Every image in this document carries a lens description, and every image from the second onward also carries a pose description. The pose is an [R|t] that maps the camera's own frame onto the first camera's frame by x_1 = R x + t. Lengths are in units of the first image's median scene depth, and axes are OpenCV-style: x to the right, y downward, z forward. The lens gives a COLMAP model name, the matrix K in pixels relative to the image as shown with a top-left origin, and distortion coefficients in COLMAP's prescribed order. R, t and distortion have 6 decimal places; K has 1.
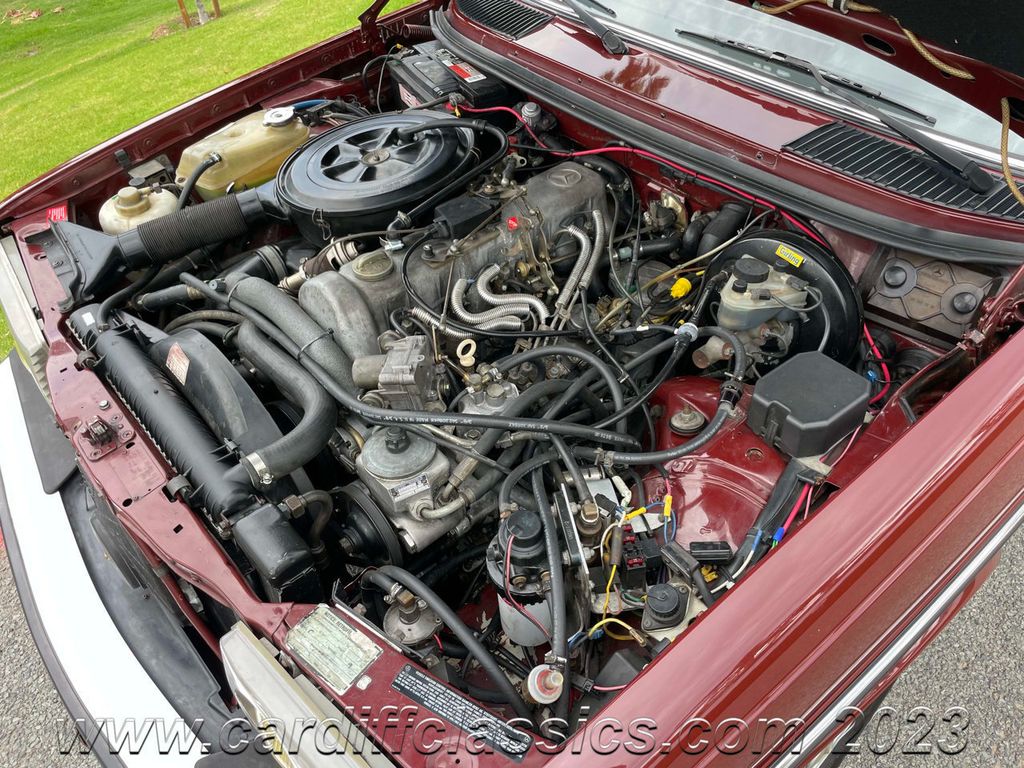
lens RADIAL K [[783.4, 0, 510.3], [0, 783.4, 384.3], [0, 0, 1]] dist [0.079129, -0.117296]
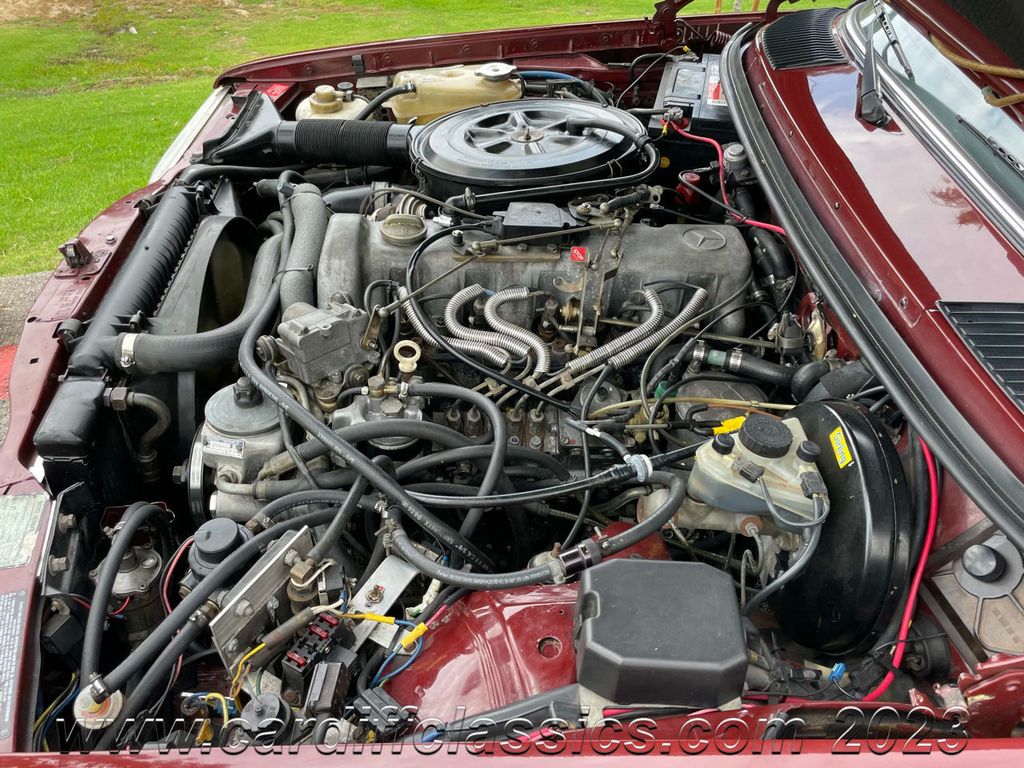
lens RADIAL K [[851.9, 0, 511.9], [0, 851.9, 384.6], [0, 0, 1]] dist [0.043398, 0.003329]
pose [[0.765096, 0.456487, -0.454145, 0.419203], [-0.481386, 0.873911, 0.067430, -0.118001], [0.427663, 0.167028, 0.888373, 0.226714]]
